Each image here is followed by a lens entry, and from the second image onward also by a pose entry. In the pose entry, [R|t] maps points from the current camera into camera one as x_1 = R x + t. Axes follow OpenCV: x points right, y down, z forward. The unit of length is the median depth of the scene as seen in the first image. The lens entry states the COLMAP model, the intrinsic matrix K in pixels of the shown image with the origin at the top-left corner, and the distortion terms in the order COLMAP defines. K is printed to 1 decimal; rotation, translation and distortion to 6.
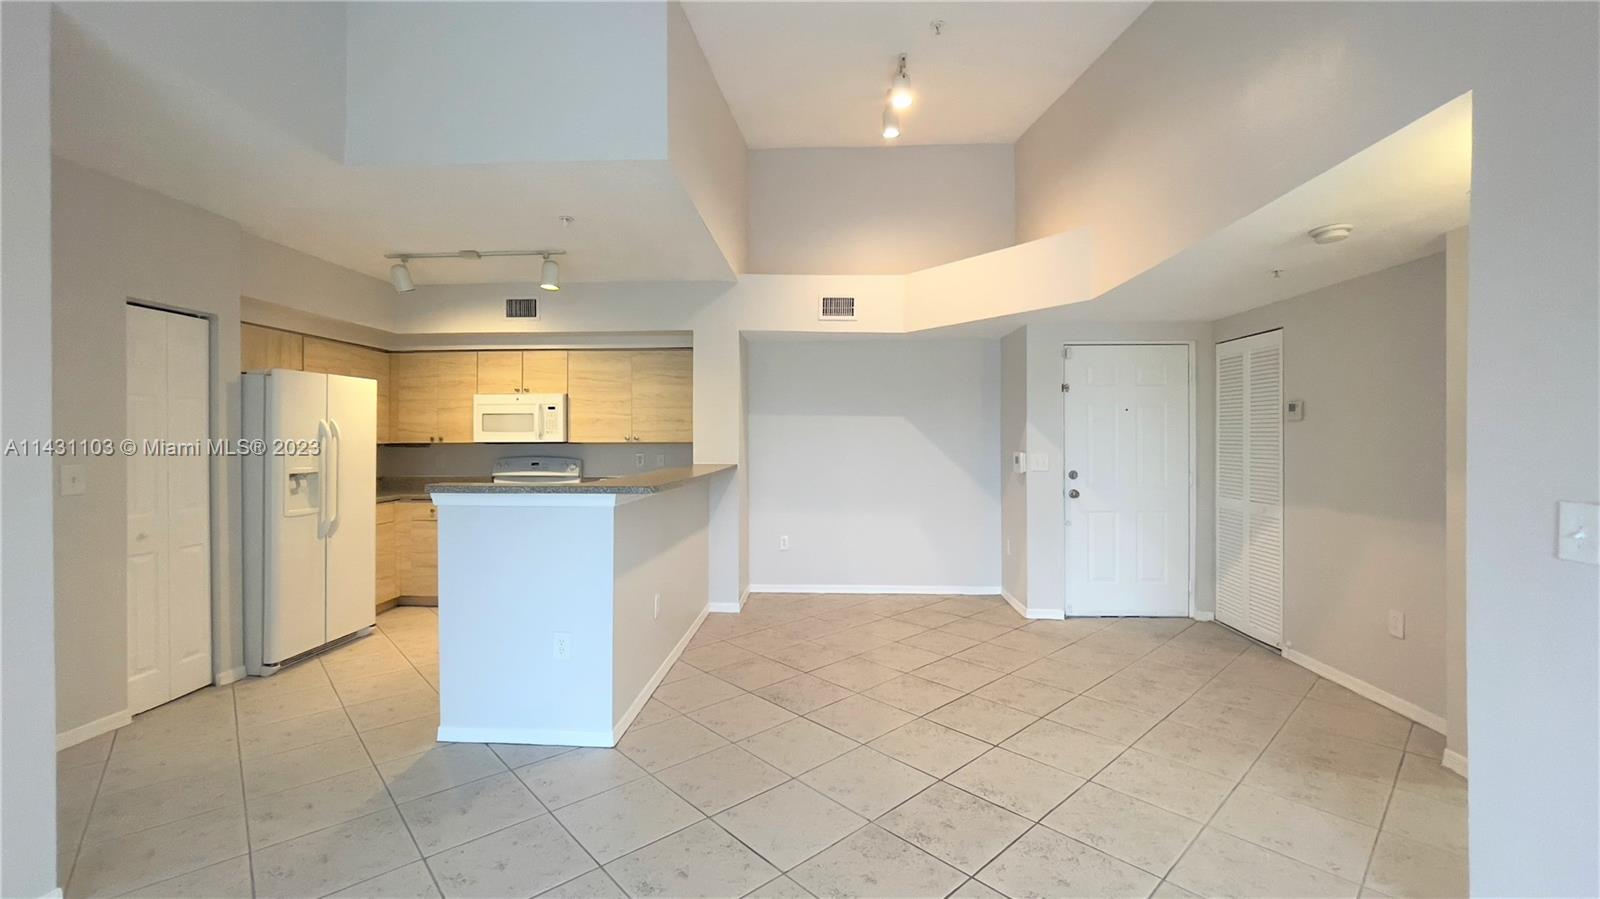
lens RADIAL K [[662.5, 0, 804.1], [0, 662.5, 441.1], [0, 0, 1]] dist [-0.010149, 0.007023]
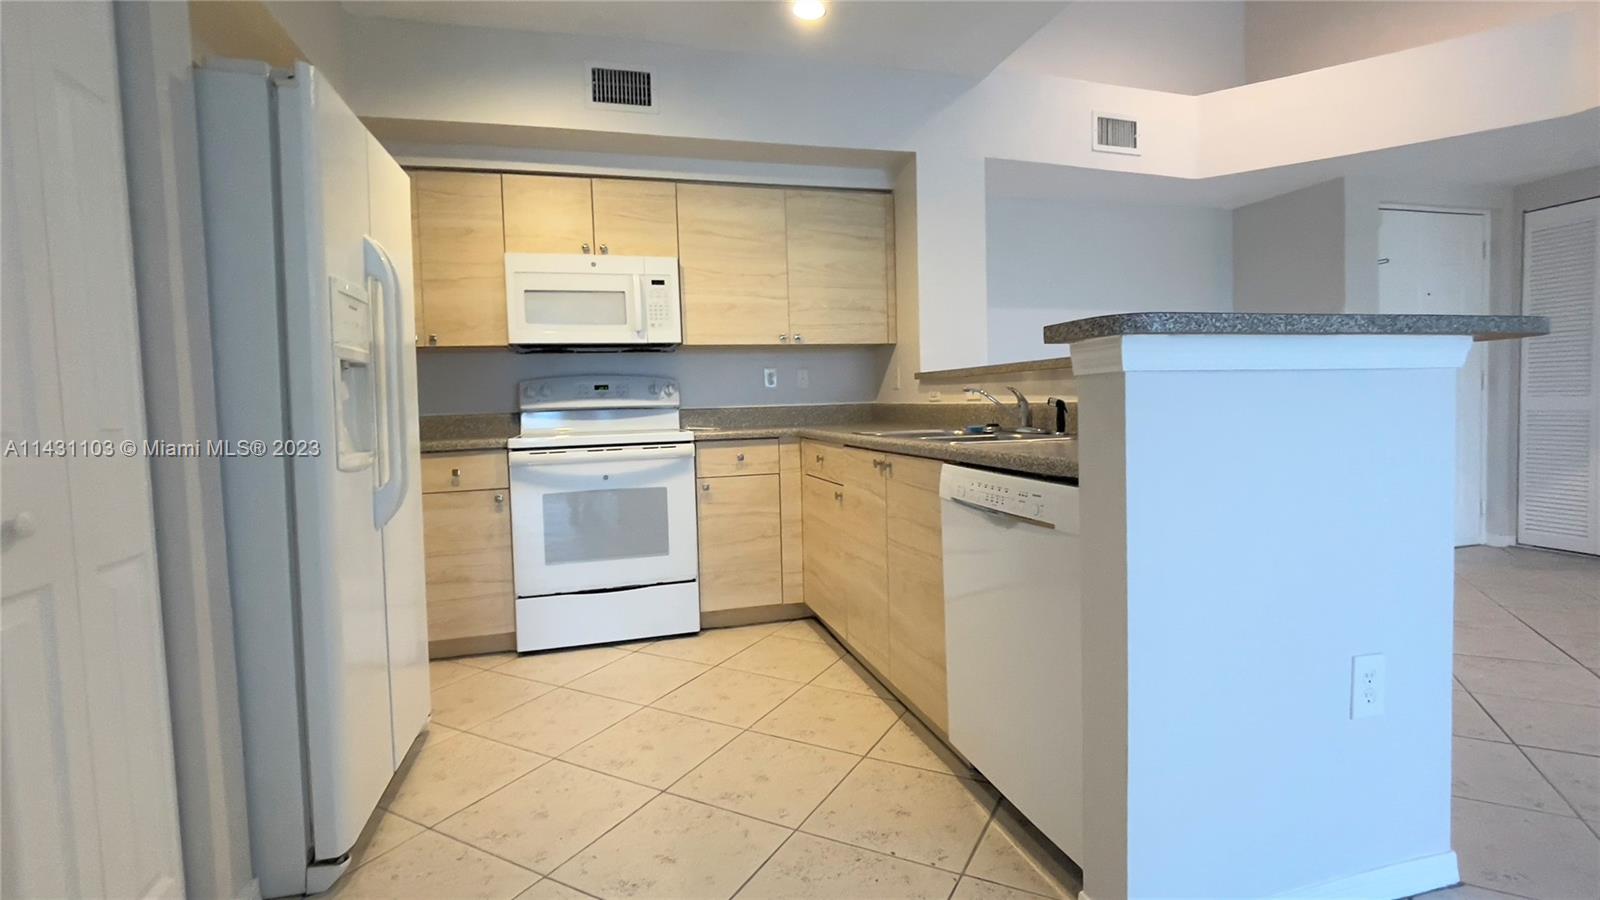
lens RADIAL K [[735.4, 0, 810.0], [0, 735.4, 440.6], [0, 0, 1]] dist [0.001871, -0.000166]
pose [[0.946260, -0.043606, 0.320455, -0.507009], [0.030426, 0.998477, 0.046022, 0.065583], [-0.321973, -0.033799, 0.946145, 0.391573]]
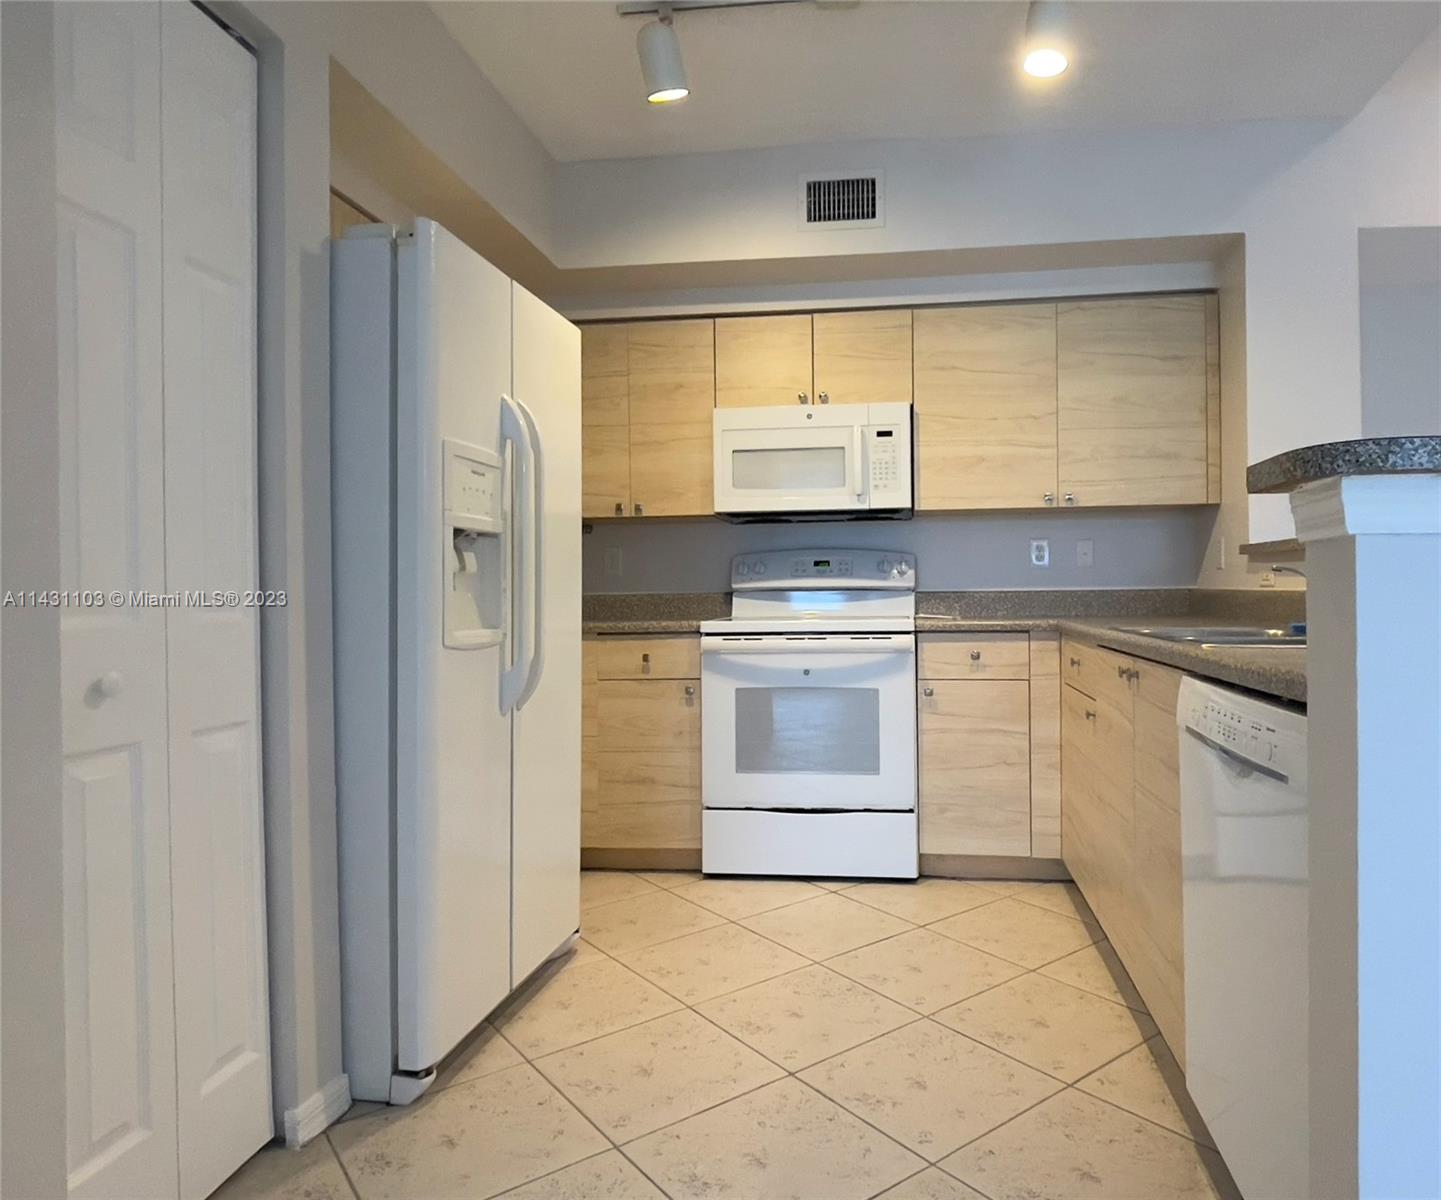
lens RADIAL K [[923.4, 0, 818.0], [0, 923.4, 594.9], [0, 0, 1]] dist [0.055097, -0.070900]
pose [[0.998082, -0.011446, -0.060835, -0.424717], [0.011230, 0.999929, -0.003903, 0.068837], [0.060875, 0.003212, 0.998140, 0.392692]]
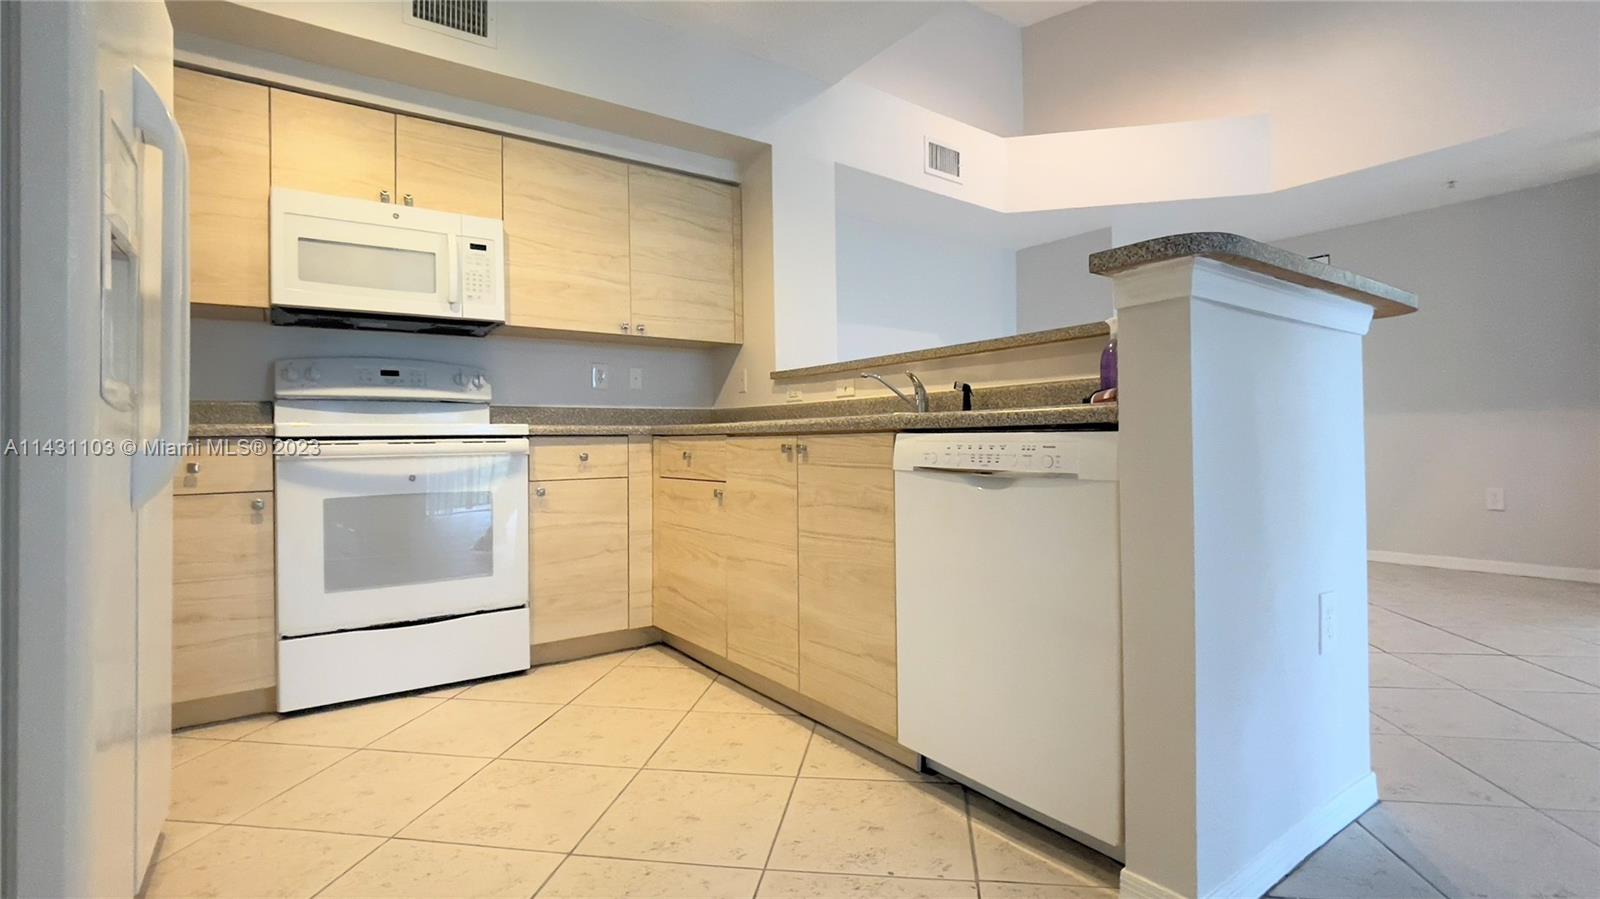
lens RADIAL K [[741.8, 0, 811.5], [0, 741.8, 443.9], [0, 0, 1]] dist [-0.010036, -0.000391]
pose [[0.780571, -0.012712, 0.624938, -0.574153], [0.018054, 0.999835, -0.002213, 0.103575], [-0.624806, 0.013010, 0.780671, 0.483912]]
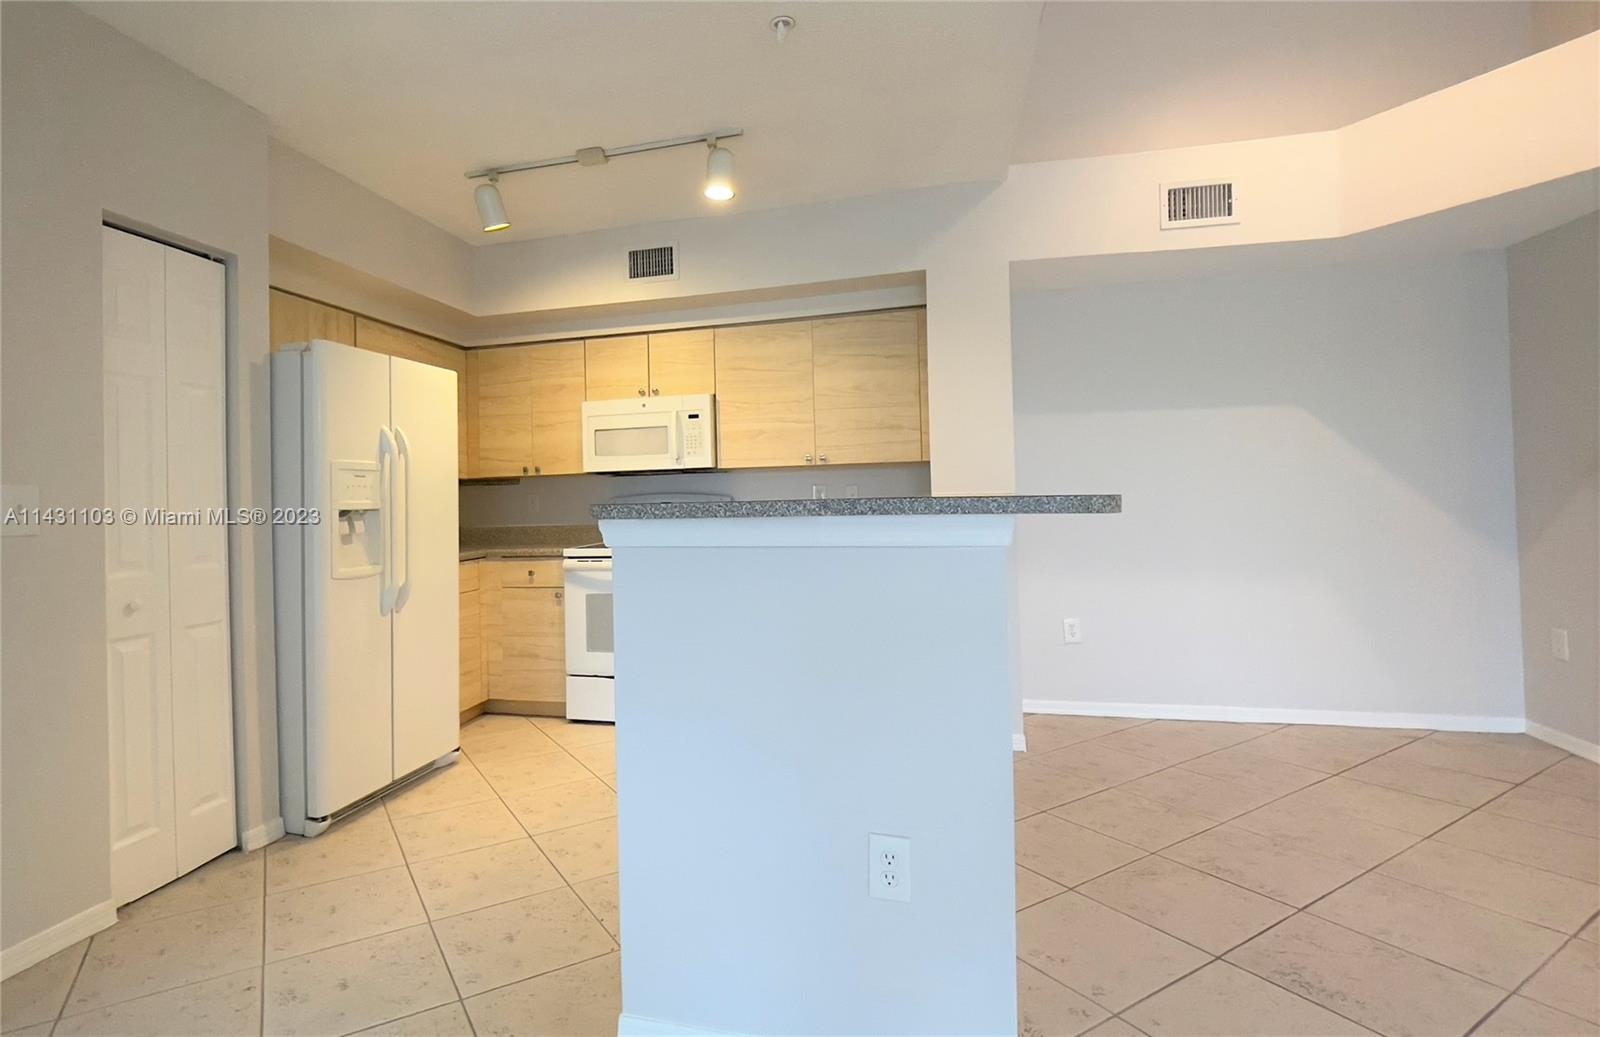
lens RADIAL K [[777.3, 0, 714.6], [0, 777.3, 486.3], [0, 0, 1]] dist [0.029214, -0.051362]
pose [[0.972964, -0.027876, -0.229270, -0.203428], [0.023851, 0.999509, -0.020309, 0.038677], [0.229724, 0.014291, 0.973151, 0.279382]]
